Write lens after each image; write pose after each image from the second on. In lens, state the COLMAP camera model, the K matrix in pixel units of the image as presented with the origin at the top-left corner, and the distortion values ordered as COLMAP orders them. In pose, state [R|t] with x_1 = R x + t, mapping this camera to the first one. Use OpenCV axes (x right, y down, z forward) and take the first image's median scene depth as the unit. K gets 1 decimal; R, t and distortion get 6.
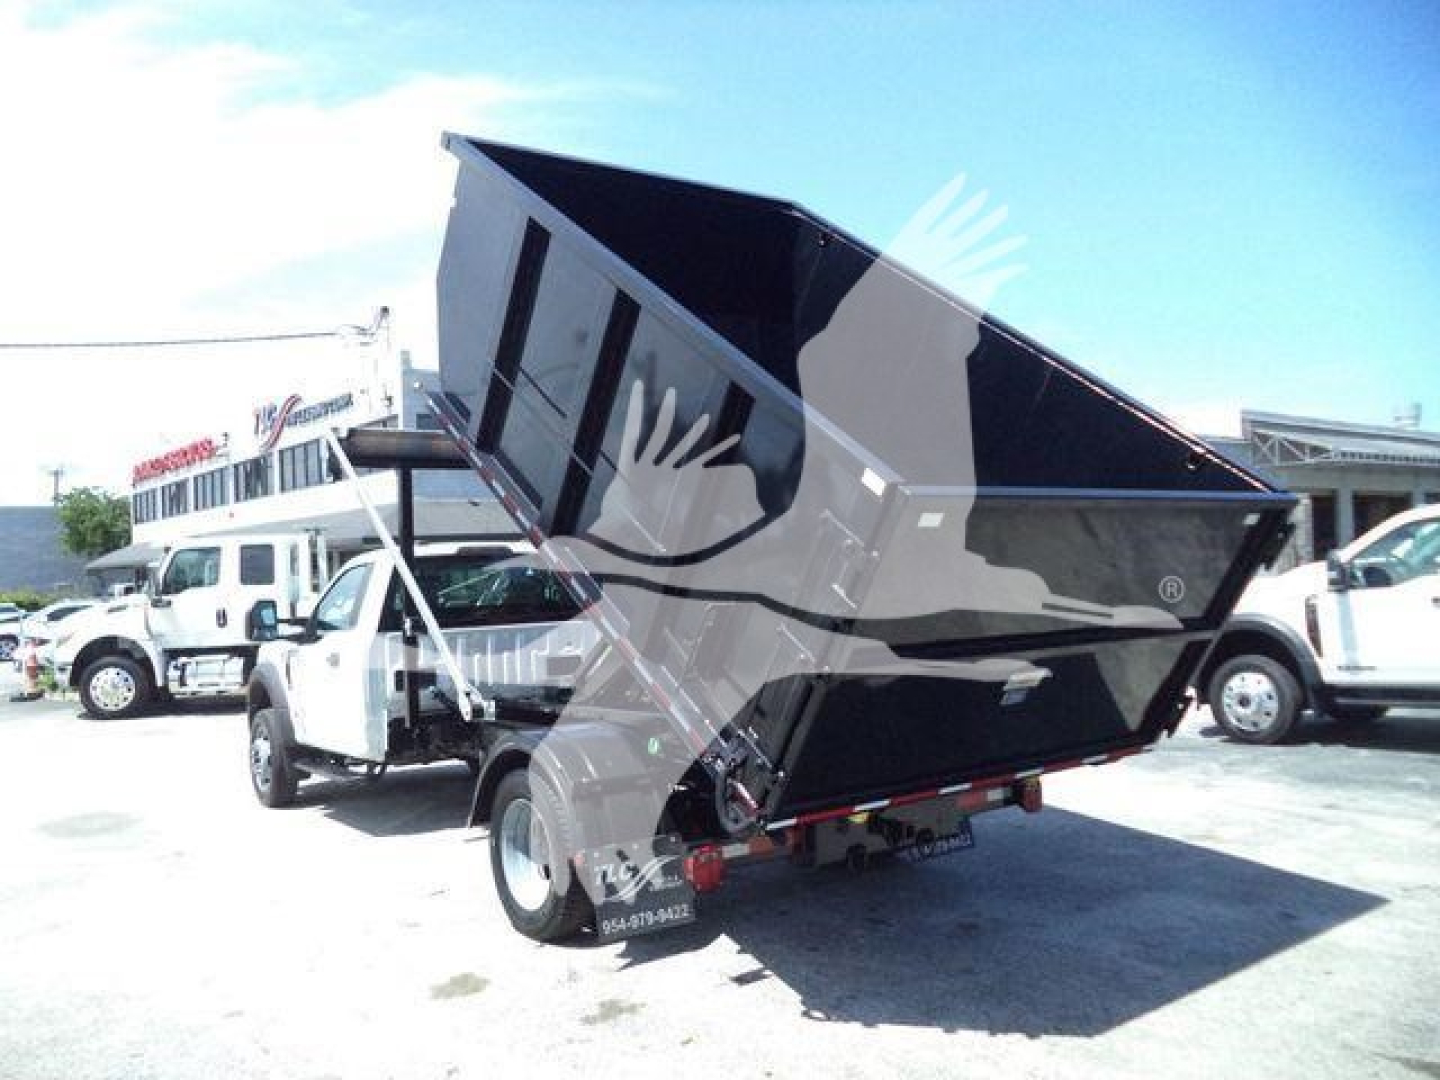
lens RADIAL K [[1166.8, 0, 713.3], [0, 1166.8, 562.6], [0, 0, 1]] dist [-0.017689, -0.013159]
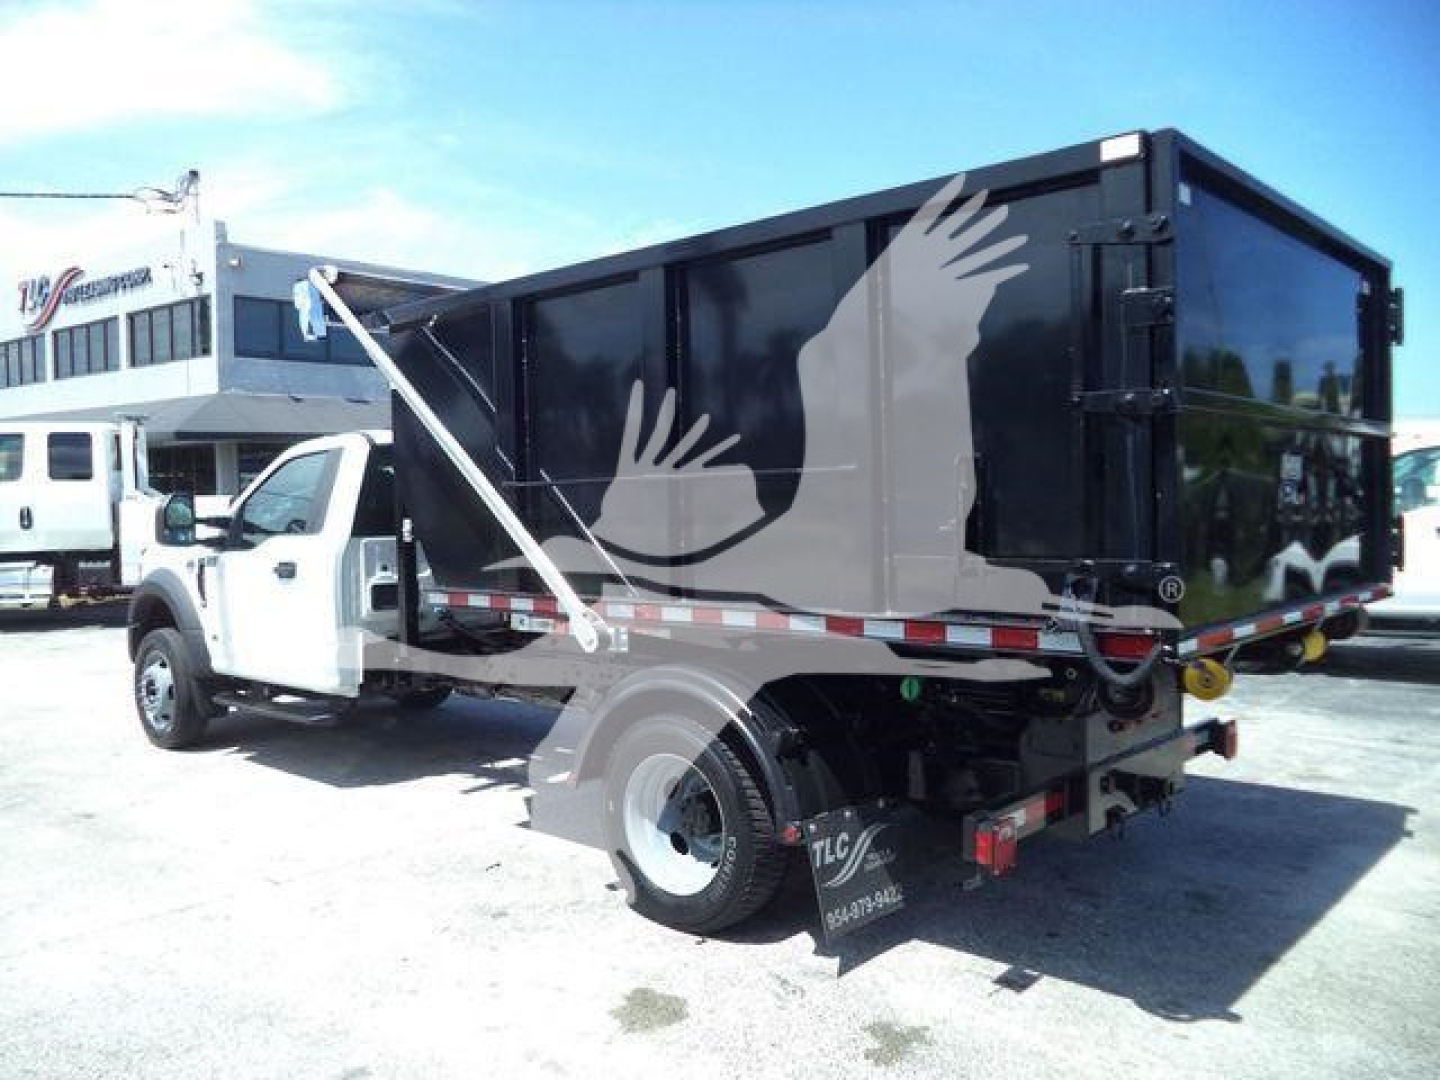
lens RADIAL K [[1166.8, 0, 713.3], [0, 1166.8, 562.6], [0, 0, 1]] dist [-0.017689, -0.013159]
pose [[0.982103, 0.018040, 0.187480, -0.171239], [-0.031166, 0.997246, 0.067304, 0.014081], [-0.185749, -0.071942, 0.979960, 0.149261]]
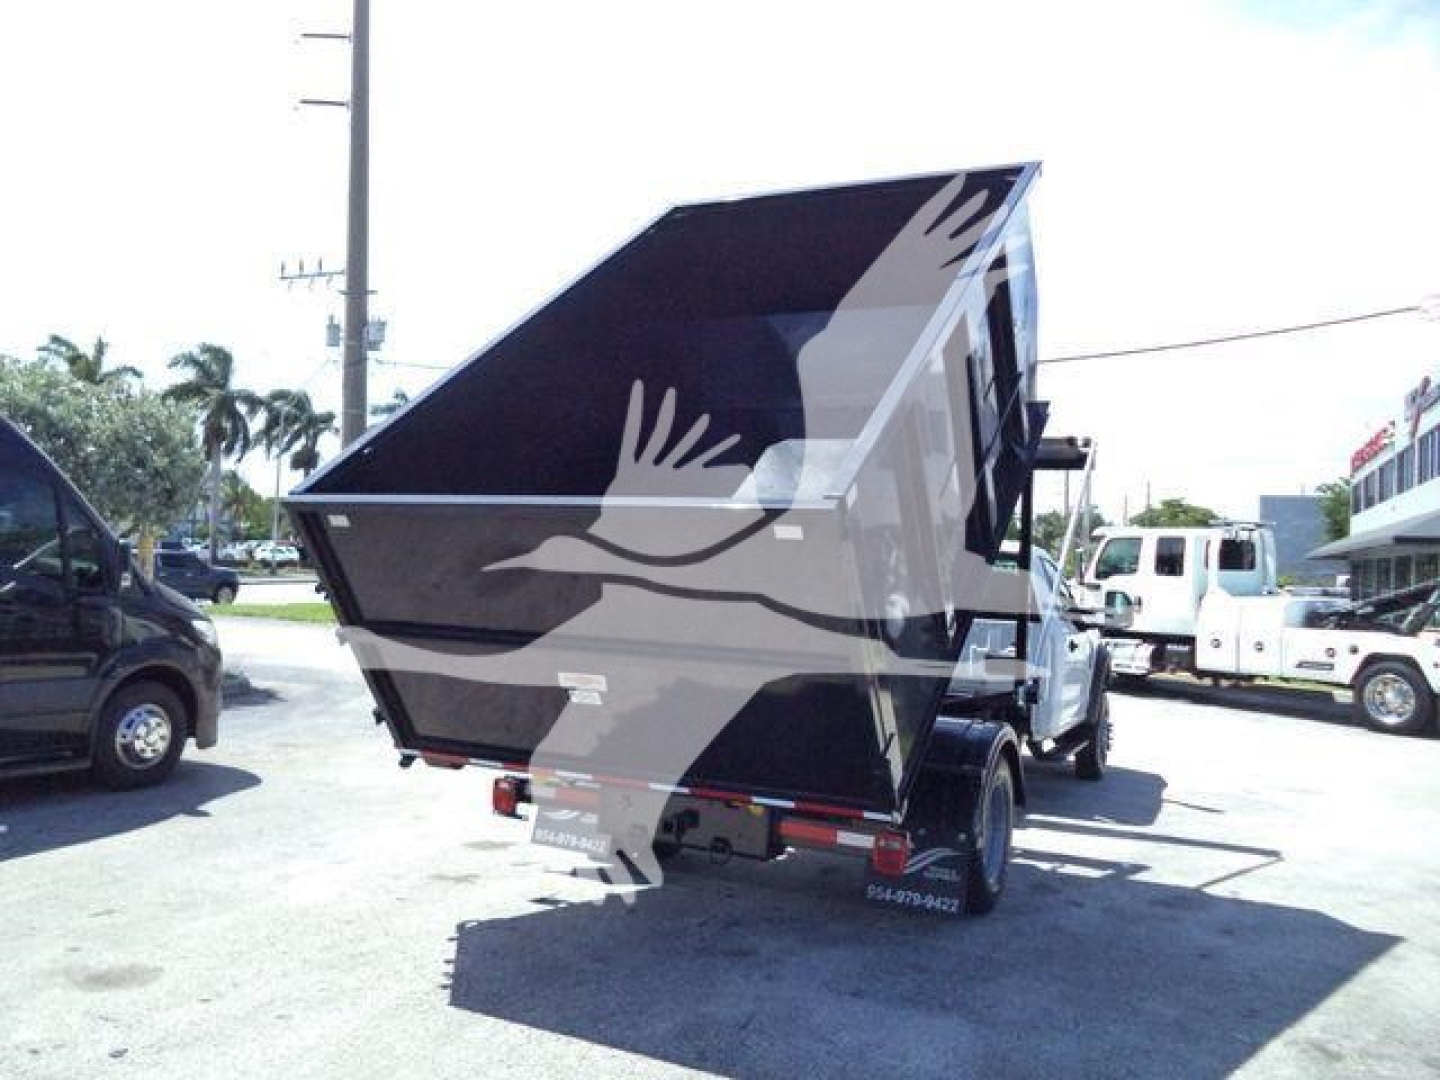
lens RADIAL K [[1178.6, 0, 758.1], [0, 1178.6, 539.9], [0, 0, 1]] dist [-0.017173, -0.010433]
pose [[0.457302, 0.038368, -0.888483, 0.624512], [-0.047824, 0.998684, 0.018512, -0.024650], [0.888025, 0.034025, 0.458535, 0.328509]]
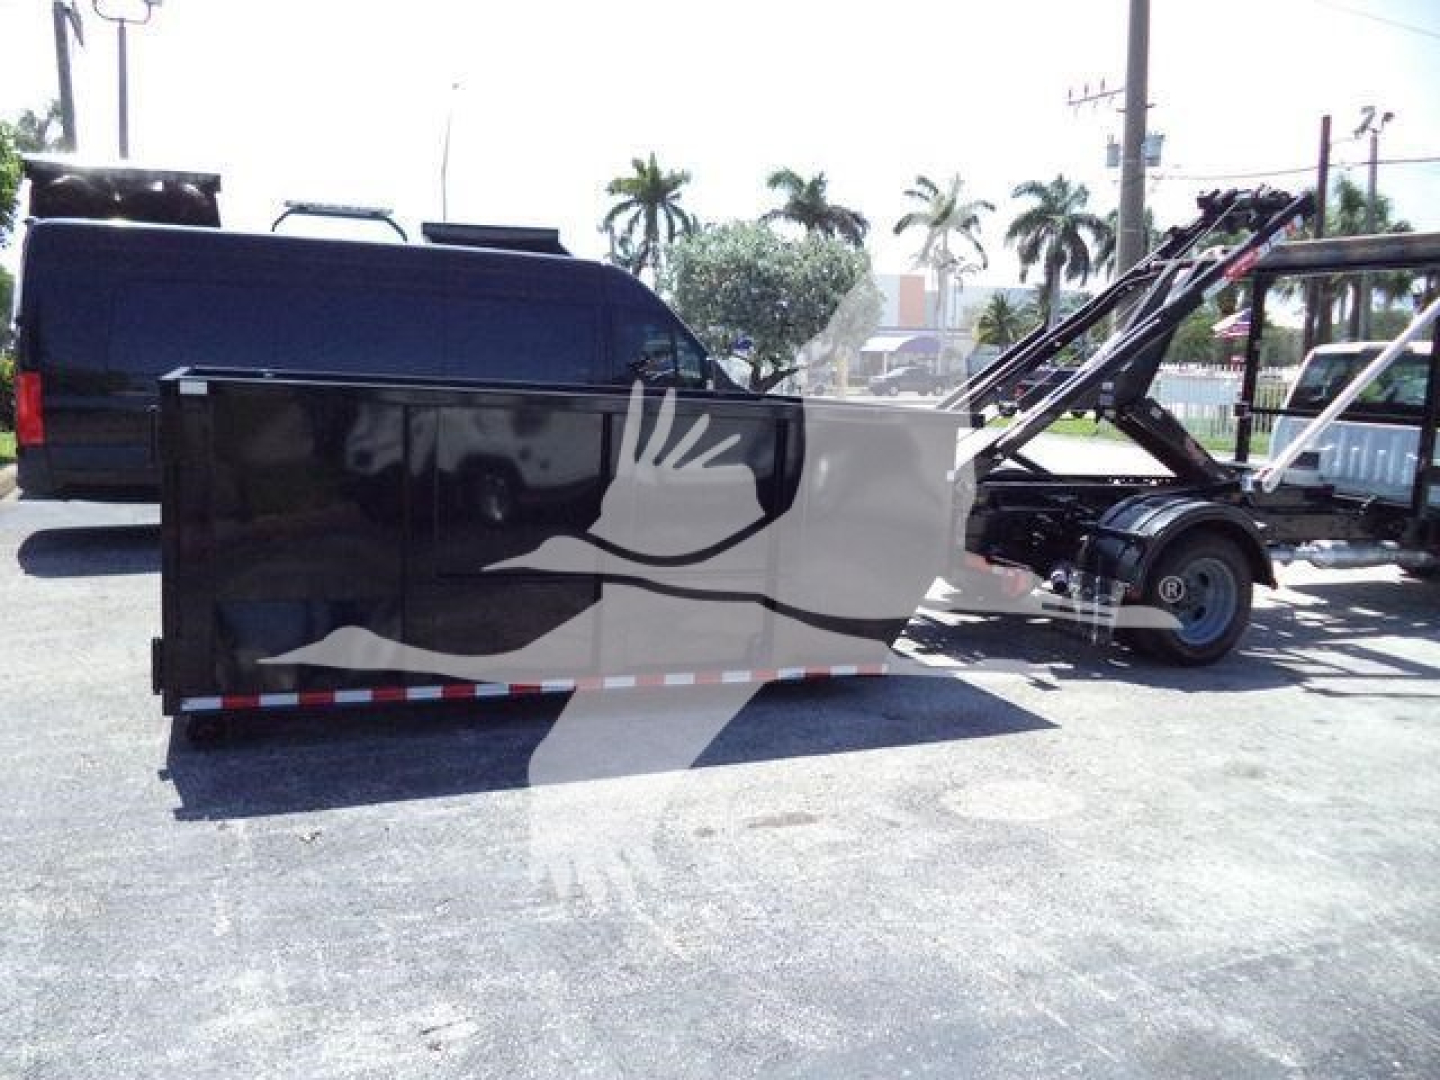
lens RADIAL K [[1192.6, 0, 735.8], [0, 1192.6, 538.4], [0, 0, 1]] dist [-0.014958, -0.007103]
pose [[-0.233943, 0.180198, -0.955405, 0.861245], [-0.008849, 0.982239, 0.187426, -0.034353], [0.972210, 0.052302, -0.228193, 0.597982]]
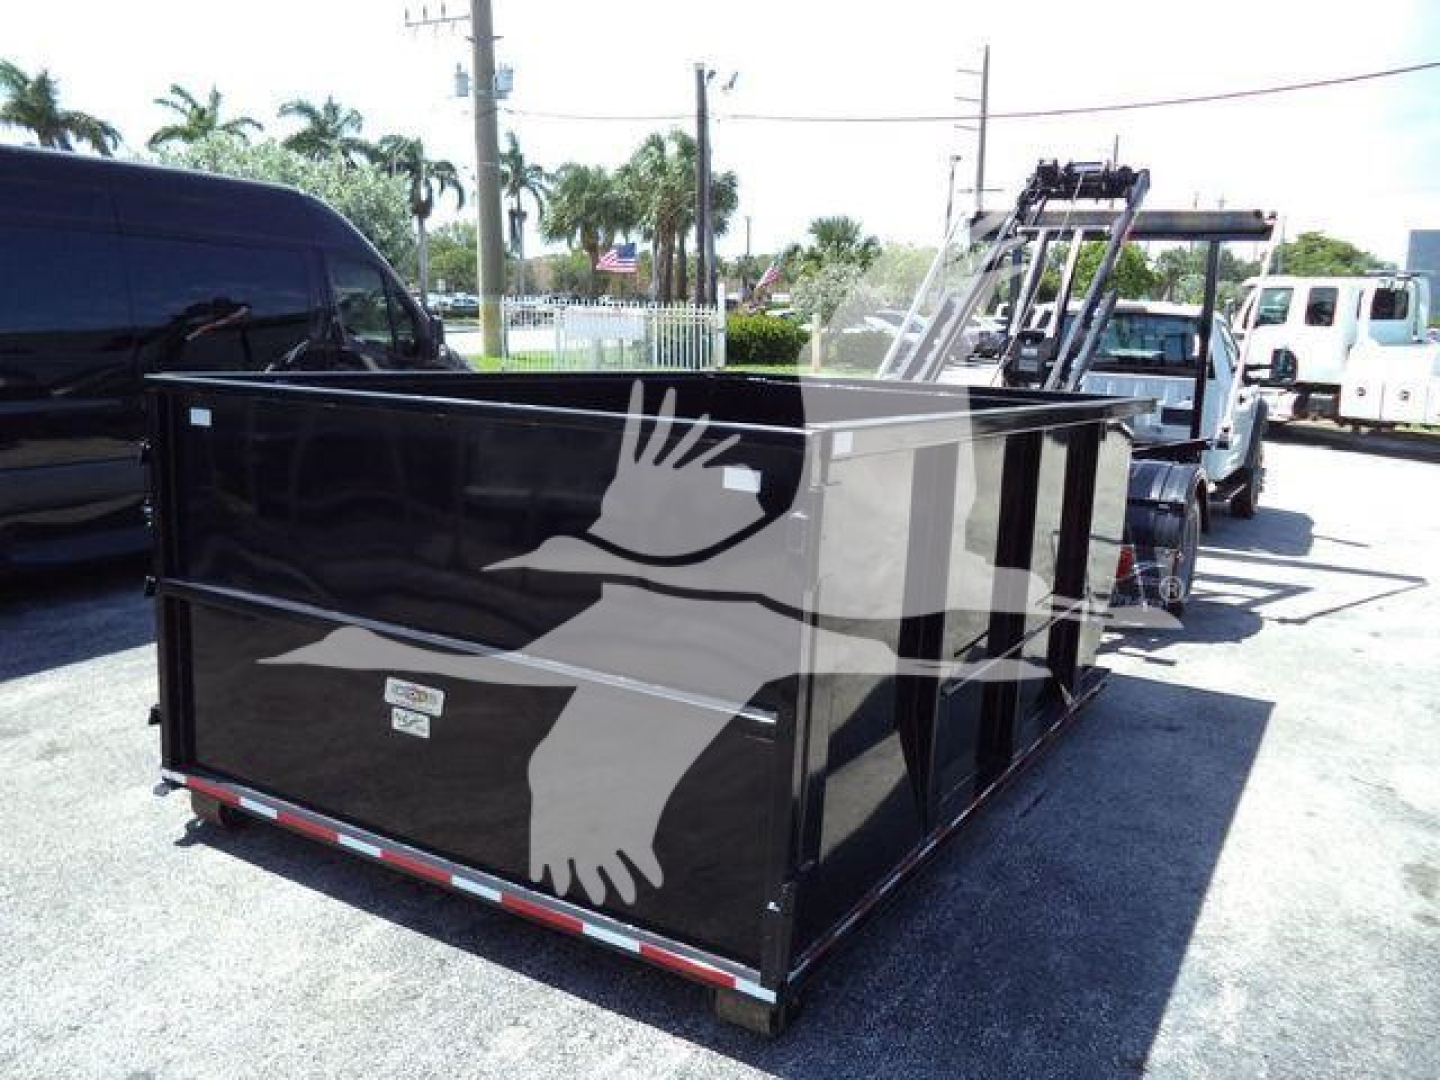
lens RADIAL K [[1178.6, 0, 758.1], [0, 1178.6, 539.9], [0, 0, 1]] dist [-0.017173, -0.010433]
pose [[0.377043, 0.229602, -0.897286, 0.706253], [-0.031660, 0.971415, 0.235267, -0.044165], [0.925654, -0.060297, 0.373535, 0.199278]]
